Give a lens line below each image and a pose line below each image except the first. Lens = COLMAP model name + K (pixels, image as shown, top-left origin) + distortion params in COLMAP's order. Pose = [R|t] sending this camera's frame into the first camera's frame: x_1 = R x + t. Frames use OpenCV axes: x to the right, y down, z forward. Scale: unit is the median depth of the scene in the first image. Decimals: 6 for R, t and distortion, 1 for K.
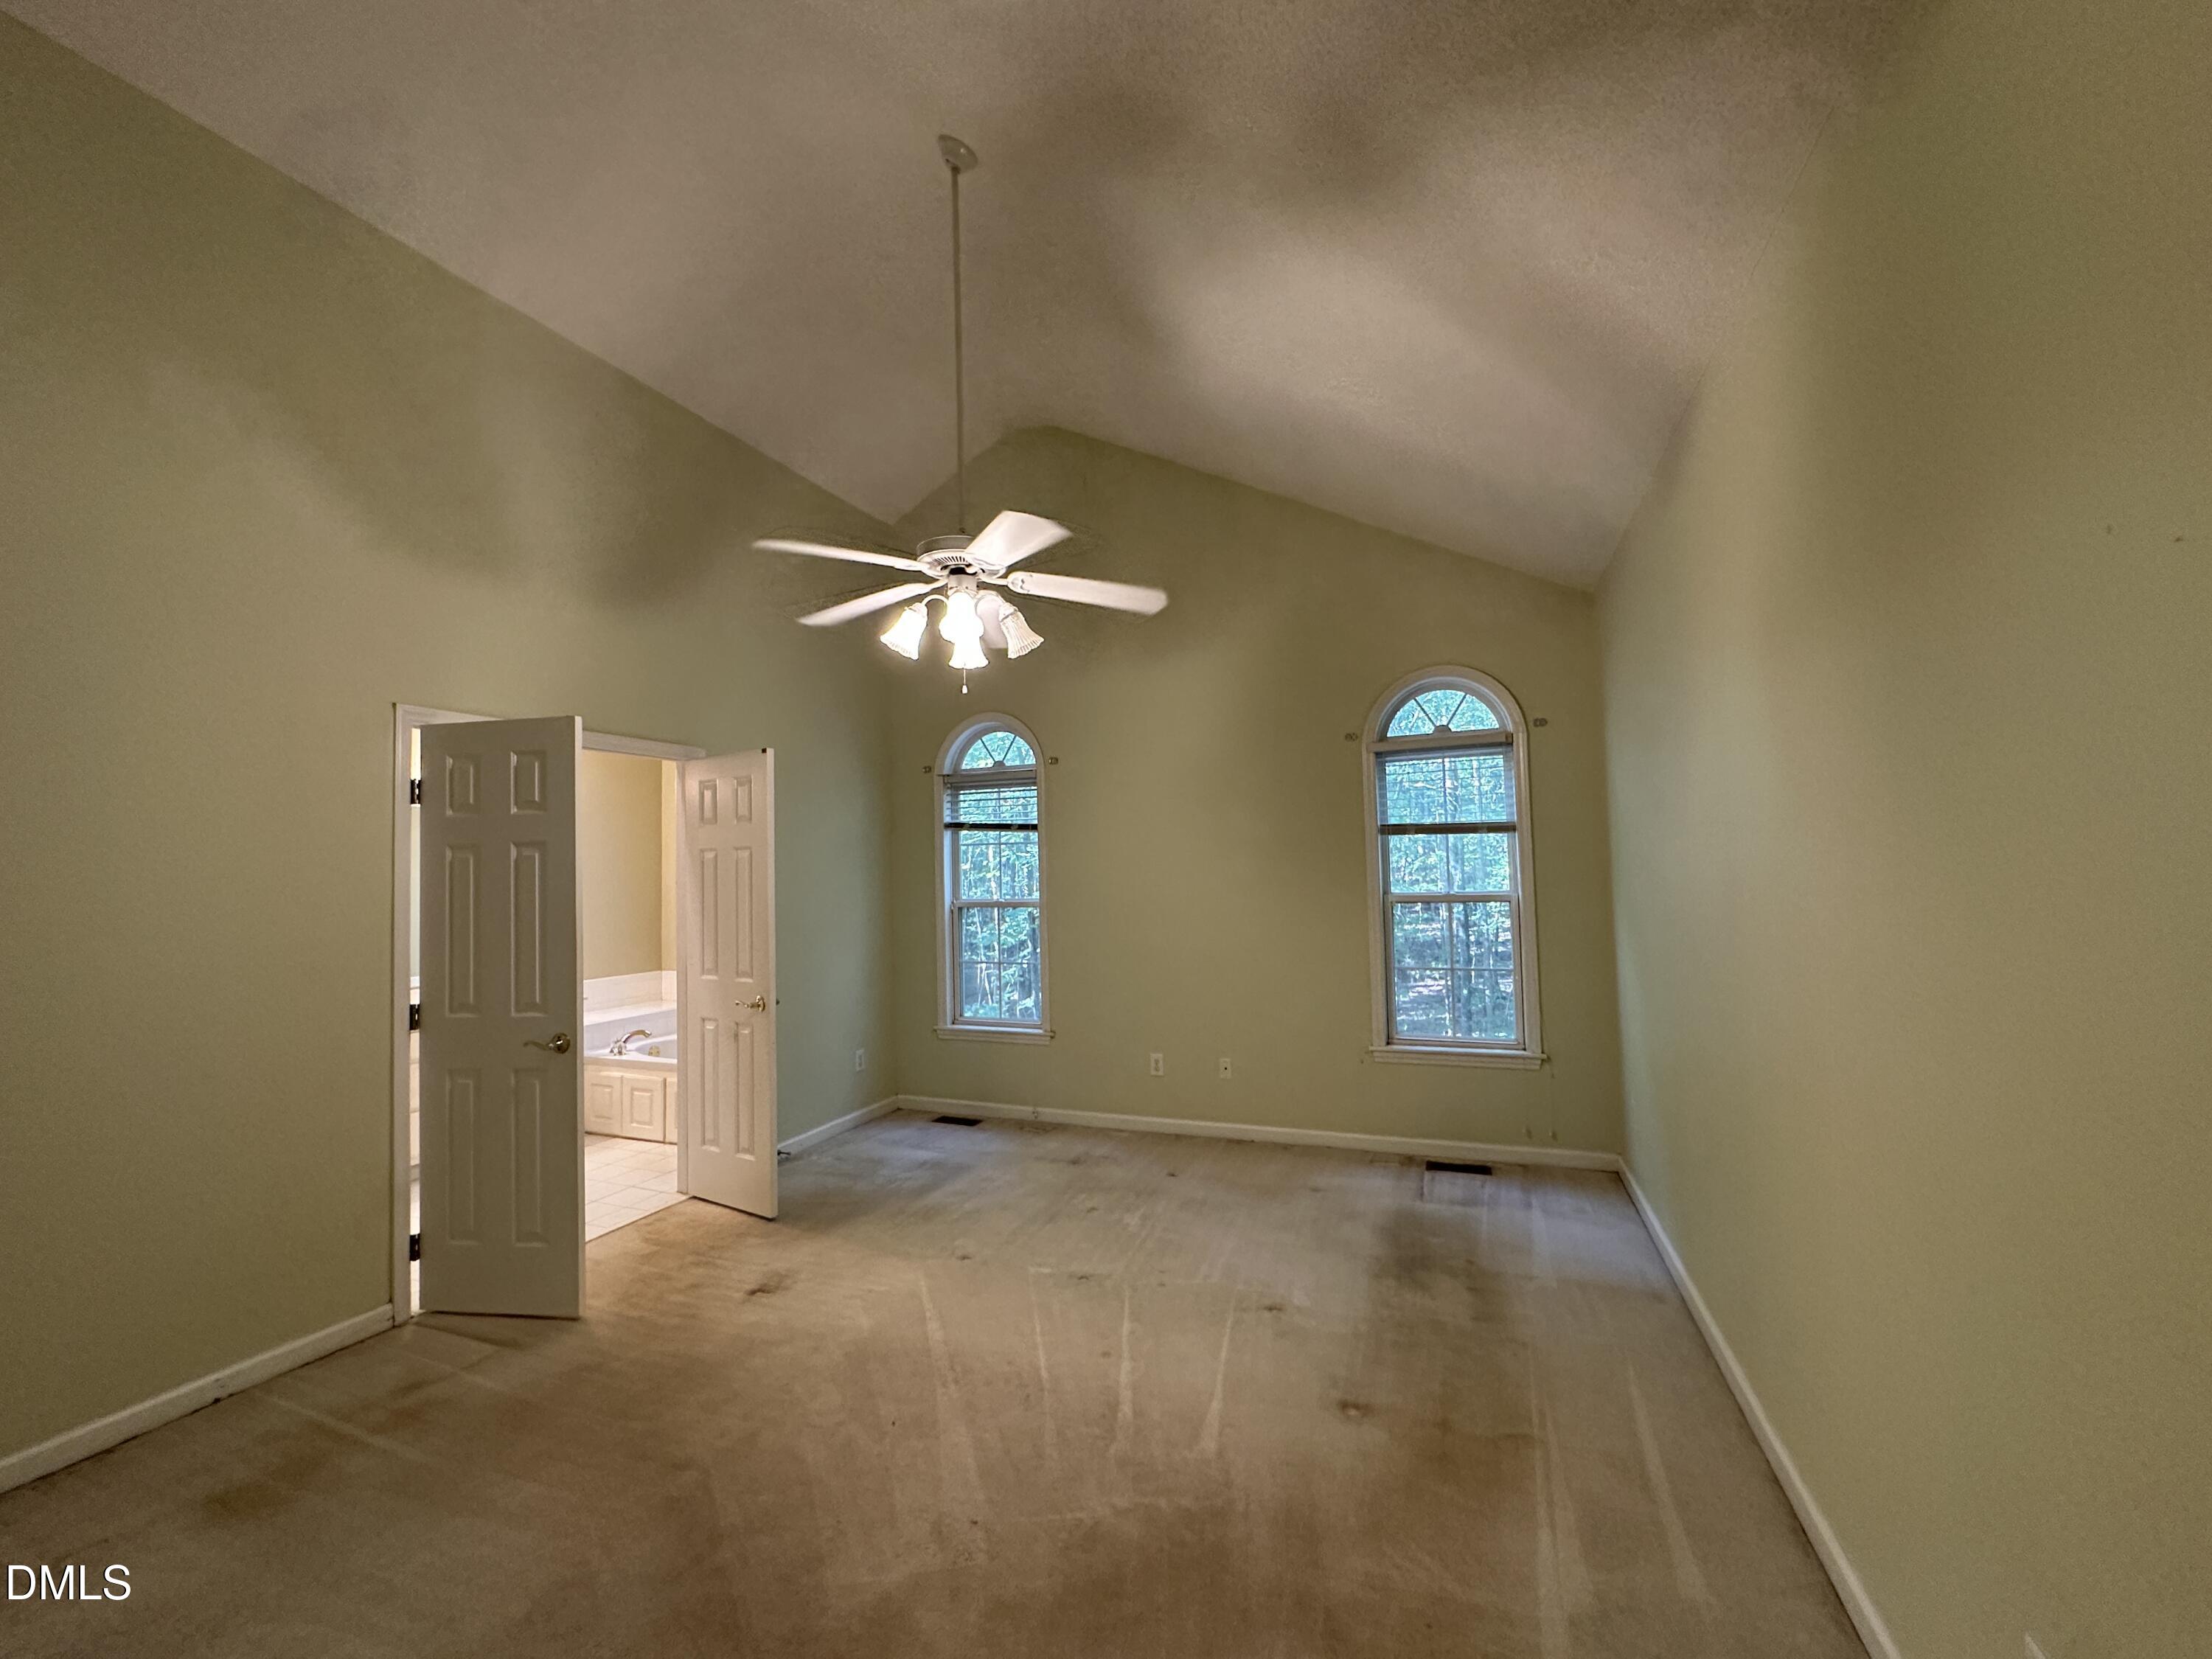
lens RADIAL K [[877.6, 0, 1111.5], [0, 877.6, 837.8], [0, 0, 1]] dist [-0.003371, 0.001124]
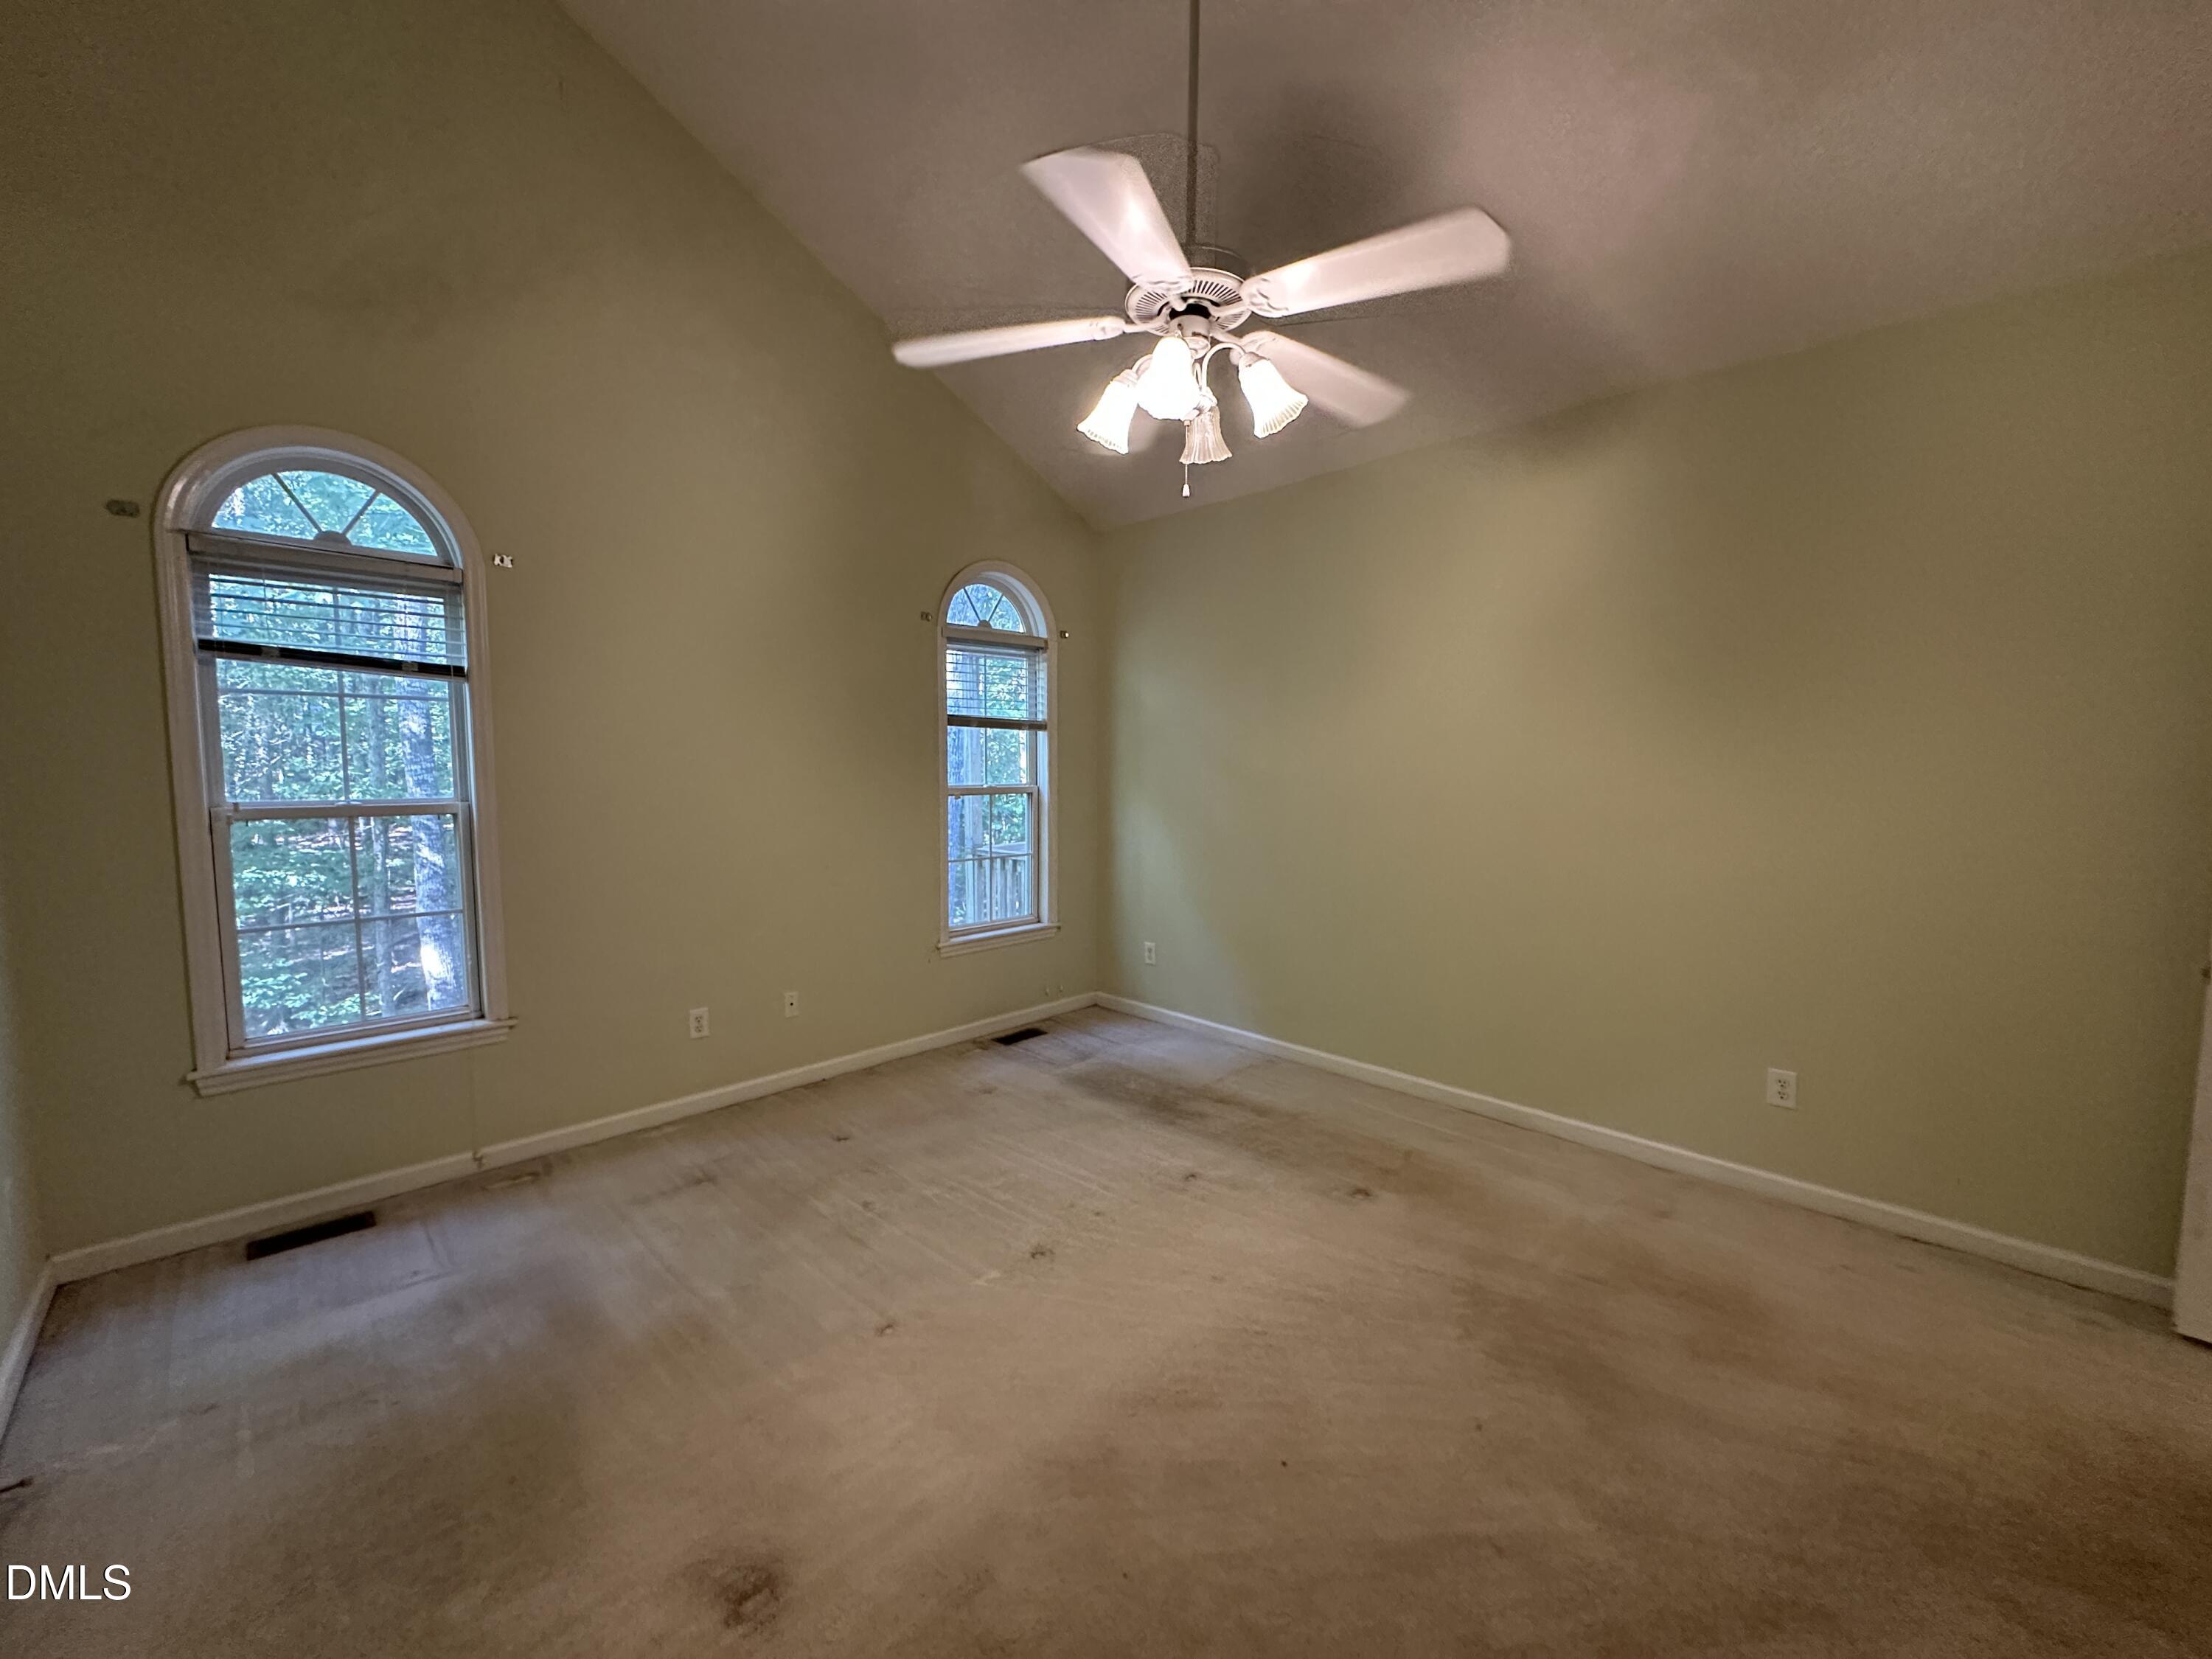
lens RADIAL K [[877.6, 0, 1109.3], [0, 877.6, 830.3], [0, 0, 1]] dist [-0.003371, 0.001124]
pose [[0.405123, -0.047981, 0.913002, -0.510460], [-0.047971, 0.996131, 0.073636, 0.032771], [-0.913003, -0.073629, 0.401254, 0.448854]]
